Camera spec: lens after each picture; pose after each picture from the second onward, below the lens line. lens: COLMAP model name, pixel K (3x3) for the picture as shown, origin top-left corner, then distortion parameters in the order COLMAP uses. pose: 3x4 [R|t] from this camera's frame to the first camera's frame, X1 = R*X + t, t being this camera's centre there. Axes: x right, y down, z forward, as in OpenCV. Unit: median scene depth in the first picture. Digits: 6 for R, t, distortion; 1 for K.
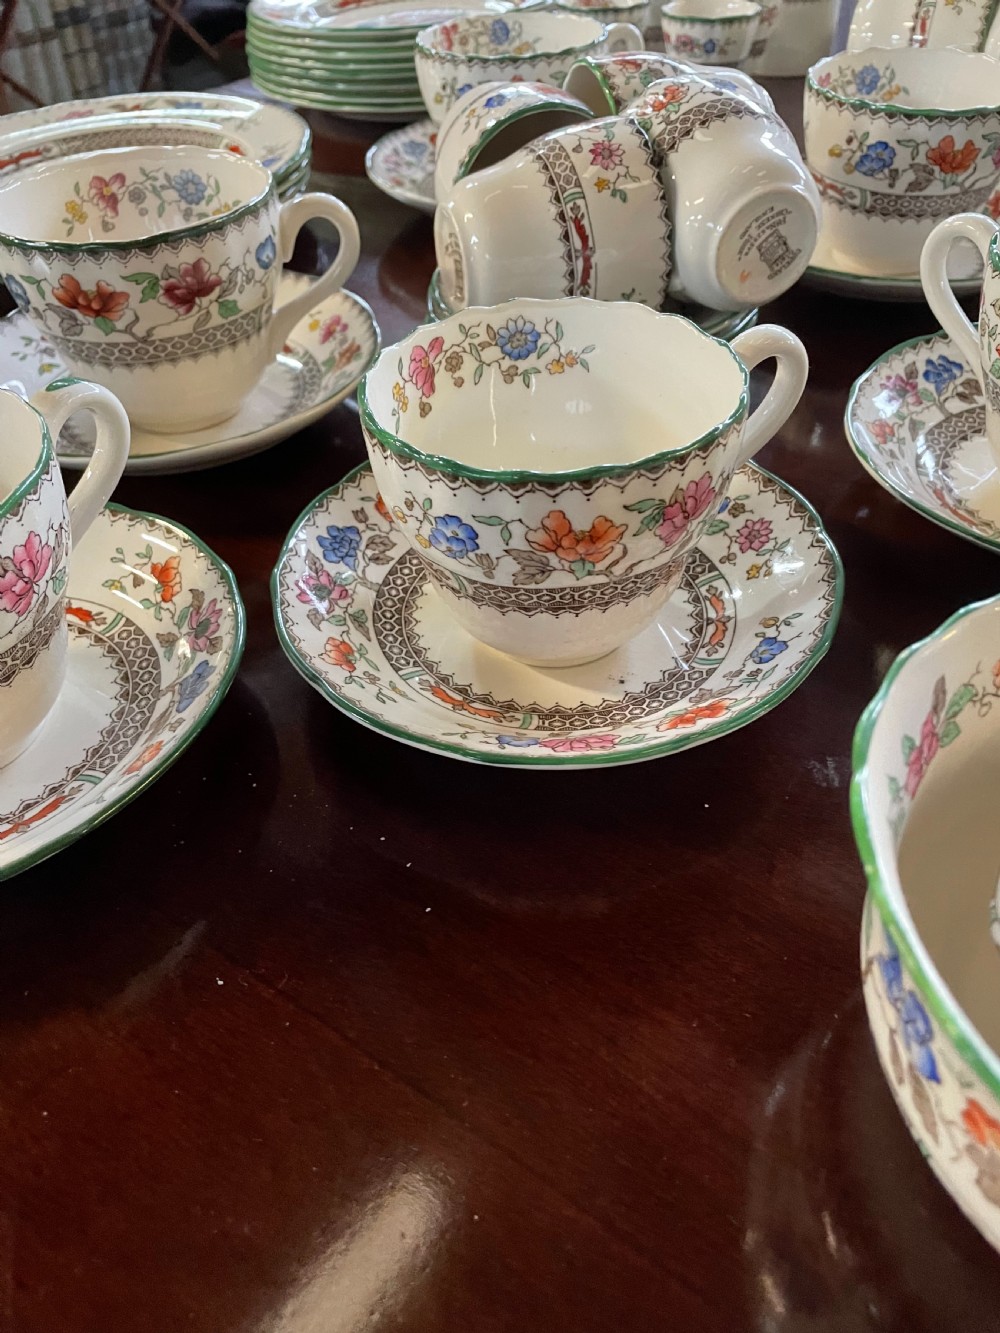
lens RADIAL K [[1013.6, 0, 500.0], [0, 1013.6, 666.5], [0, 0, 1]] dist [0.071060, -0.106634]
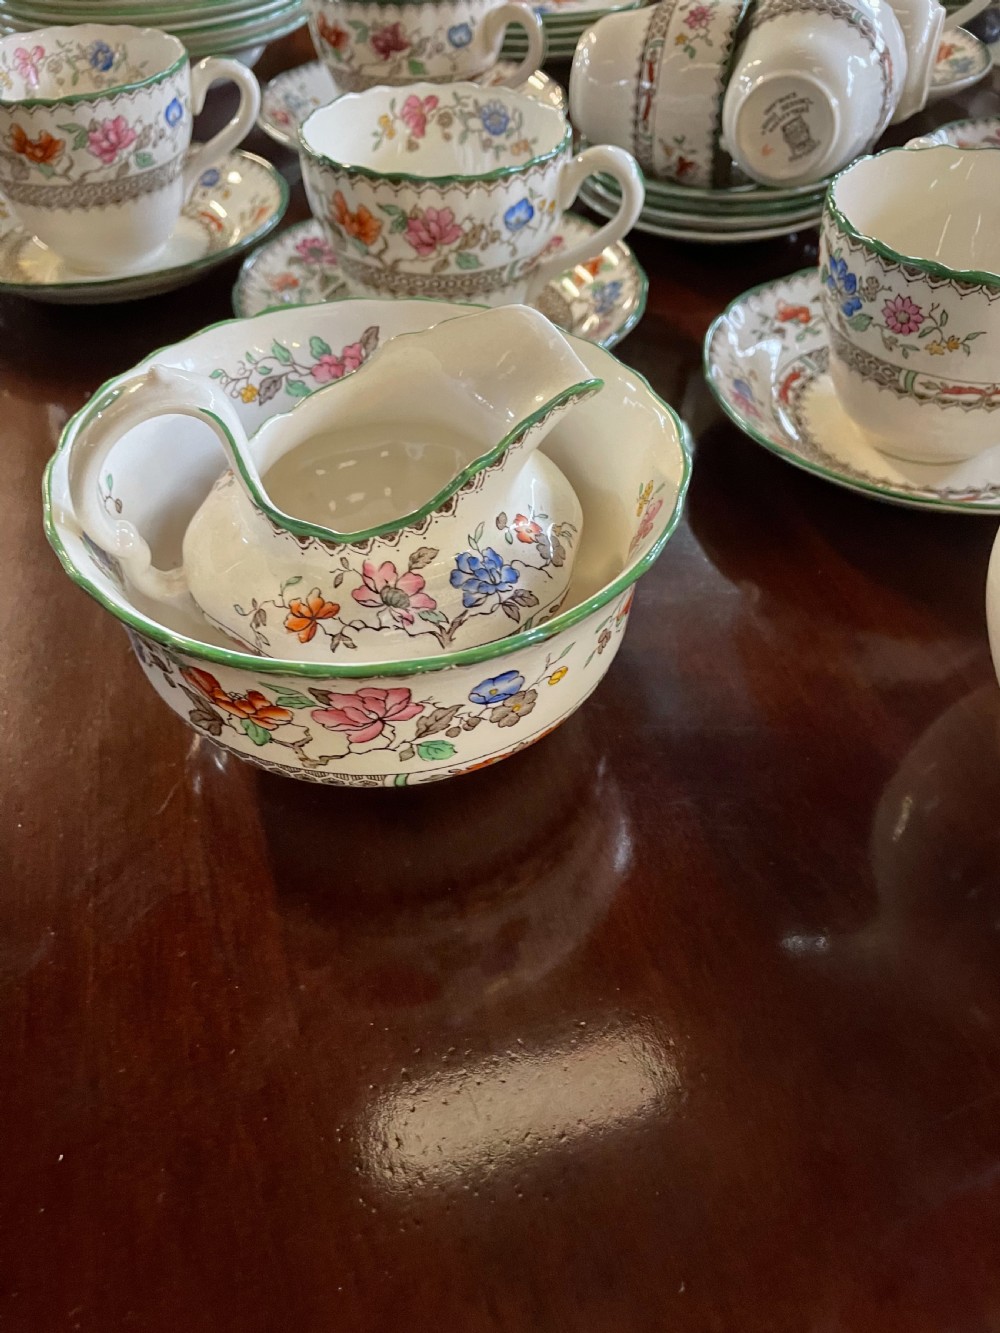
lens RADIAL K [[1013.6, 0, 500.0], [0, 1013.6, 666.5], [0, 0, 1]] dist [0.071060, -0.106634]
pose [[0.769071, 0.484400, -0.416997, 0.799629], [-0.449308, 0.873735, 0.186302, 0.047765], [0.454590, 0.044080, 0.889610, -0.143311]]
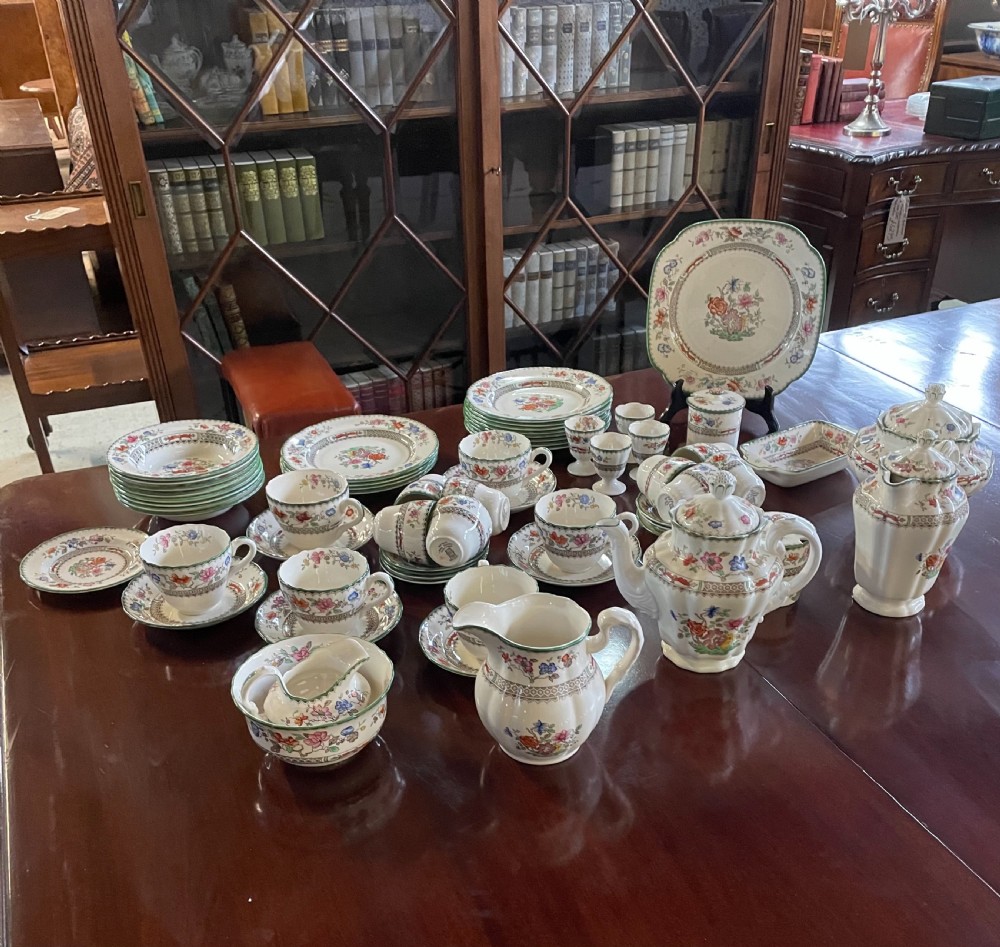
lens RADIAL K [[996.4, 0, 512.6], [0, 996.4, 619.4], [0, 0, 1]] dist [0.094416, -0.117138]
pose [[0.849944, 0.313557, -0.423411, 1.925535], [-0.368347, 0.928232, -0.052009, -0.117889], [0.376716, 0.200167, 0.904443, -1.847014]]
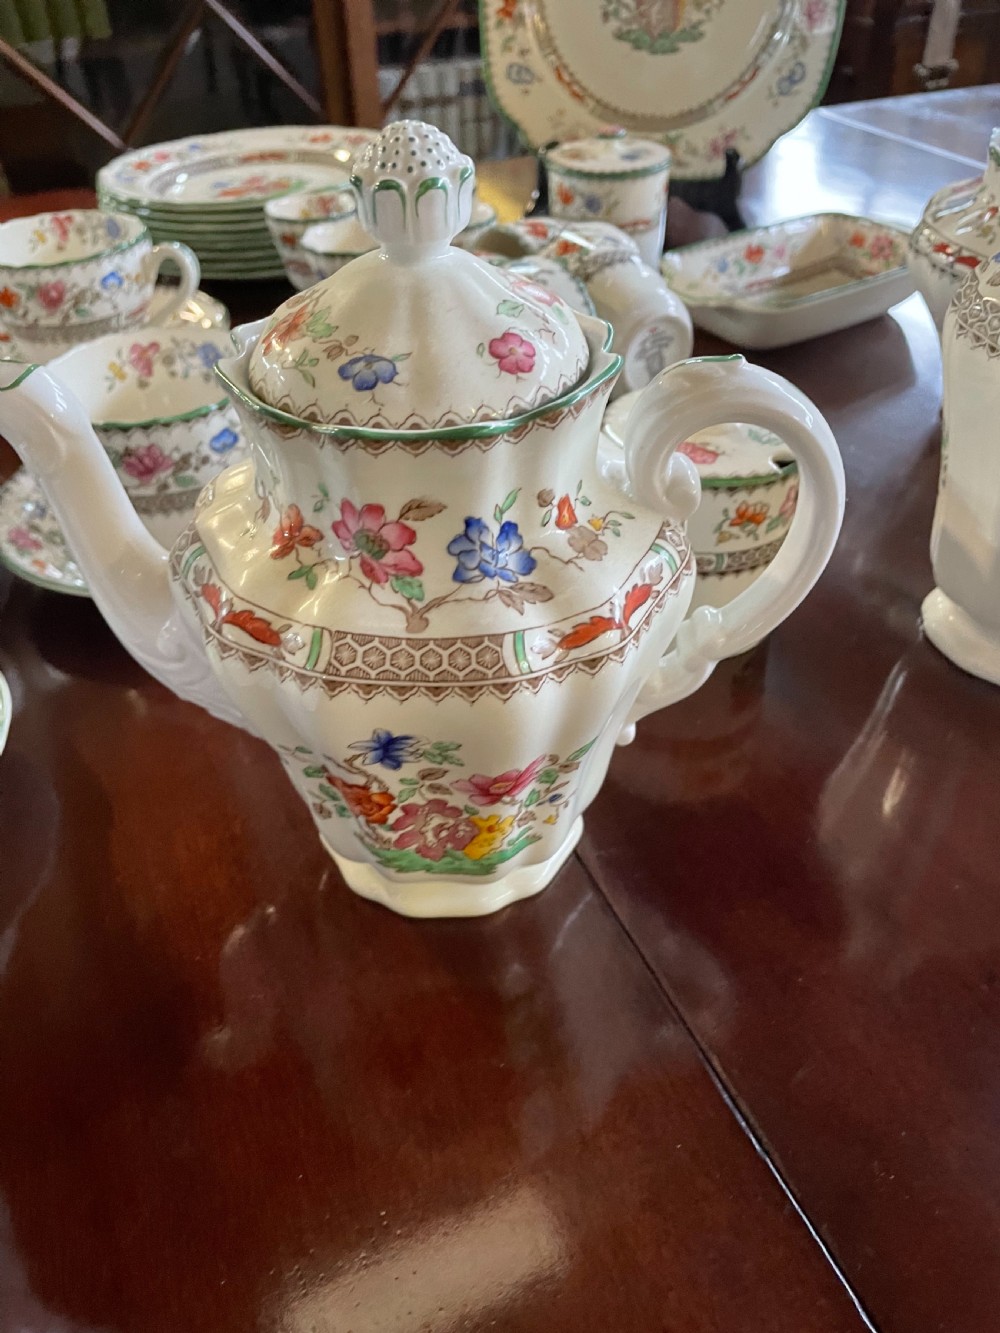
lens RADIAL K [[1013.6, 0, 500.0], [0, 1013.6, 666.5], [0, 0, 1]] dist [0.071060, -0.106634]
pose [[0.847647, 0.351156, -0.397724, 1.515052], [-0.366324, 0.929625, 0.040053, -0.608236], [0.383799, 0.111745, 0.916630, 0.335456]]
